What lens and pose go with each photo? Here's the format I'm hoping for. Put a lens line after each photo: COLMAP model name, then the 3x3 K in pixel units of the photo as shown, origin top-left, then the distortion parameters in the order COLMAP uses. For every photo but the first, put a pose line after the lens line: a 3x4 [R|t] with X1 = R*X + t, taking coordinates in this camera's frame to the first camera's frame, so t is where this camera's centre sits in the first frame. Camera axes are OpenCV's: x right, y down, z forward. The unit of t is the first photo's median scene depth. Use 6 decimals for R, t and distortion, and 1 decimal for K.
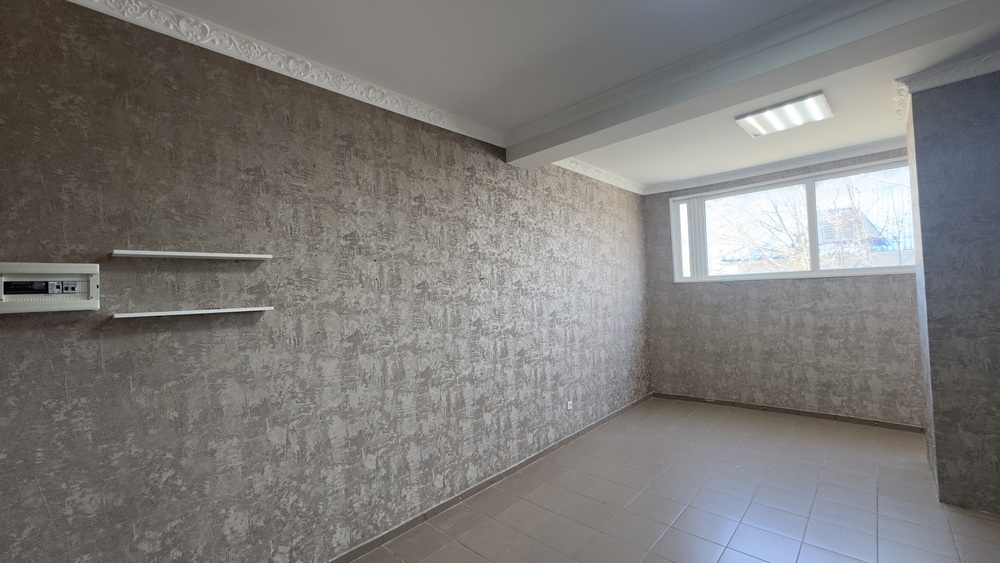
lens RADIAL K [[397.5, 0, 500.0], [0, 397.5, 281.2], [0, 0, 1]] dist [-0.003817, -0.000074]
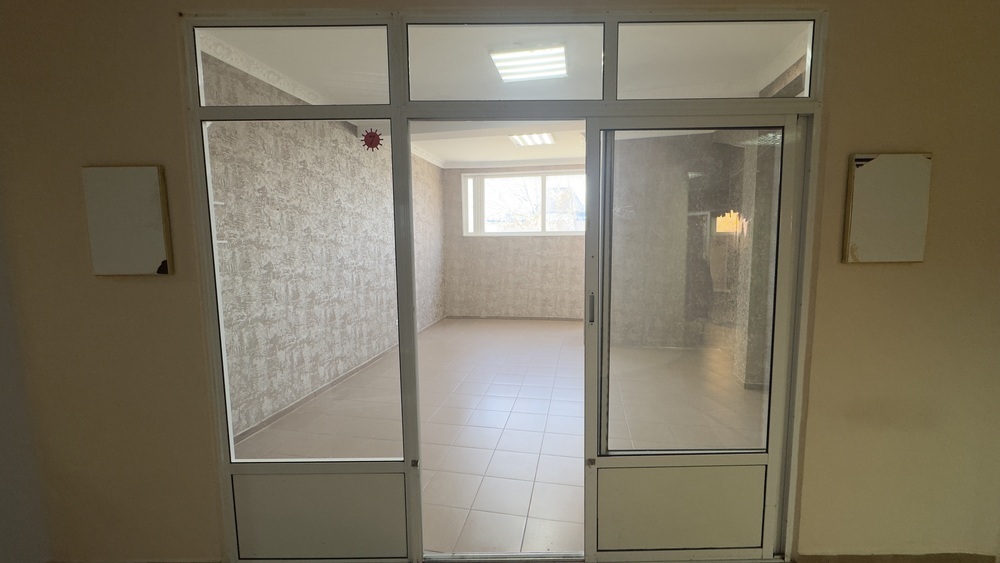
lens RADIAL K [[397.5, 0, 500.9], [0, 397.5, 282.3], [0, 0, 1]] dist [-0.003817, -0.000074]
pose [[0.848210, -0.025050, 0.529067, -0.257168], [-0.038157, 0.993396, 0.108210, 0.011551], [-0.528284, -0.111972, 0.841652, -0.352249]]
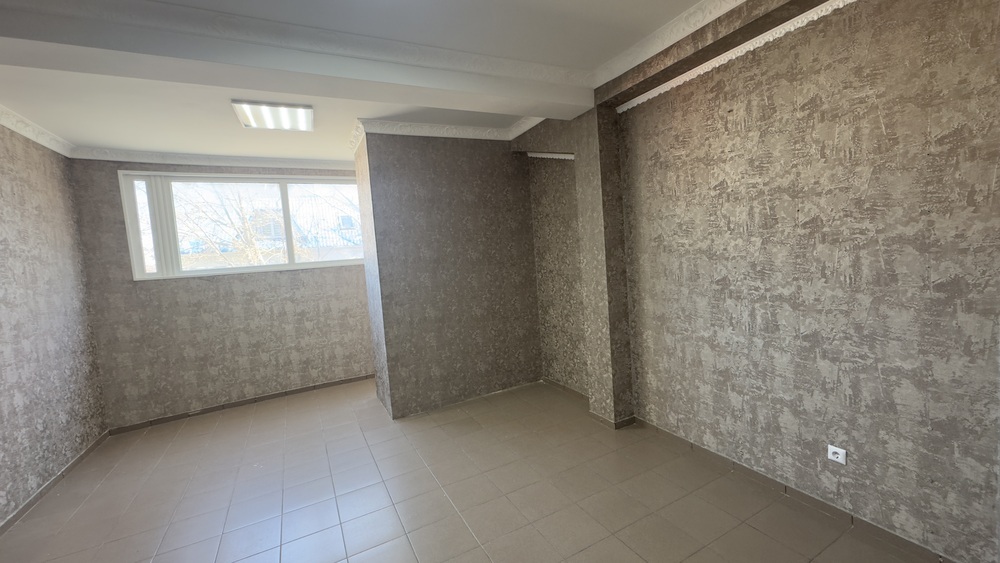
lens RADIAL K [[397.5, 0, 503.2], [0, 397.5, 281.4], [0, 0, 1]] dist [-0.003817, -0.000074]
pose [[0.320295, -0.051709, 0.945906, -0.088926], [0.035260, 0.998468, 0.042643, -0.003400], [-0.946662, 0.019694, 0.321627, 0.086543]]
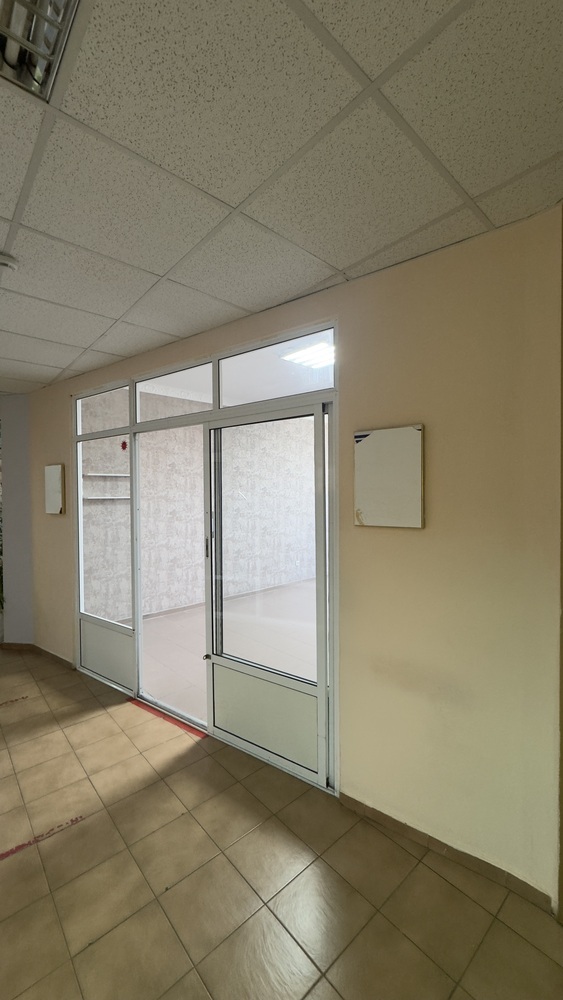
lens RADIAL K [[397.5, 0, 283.9], [0, 397.5, 502.5], [0, 0, 1]] dist [-0.003817, -0.000074]
pose [[0.997392, 0.035225, -0.063002, 0.223972], [-0.031910, 0.998091, 0.052869, -0.027866], [0.064744, -0.050721, 0.996612, -0.673791]]
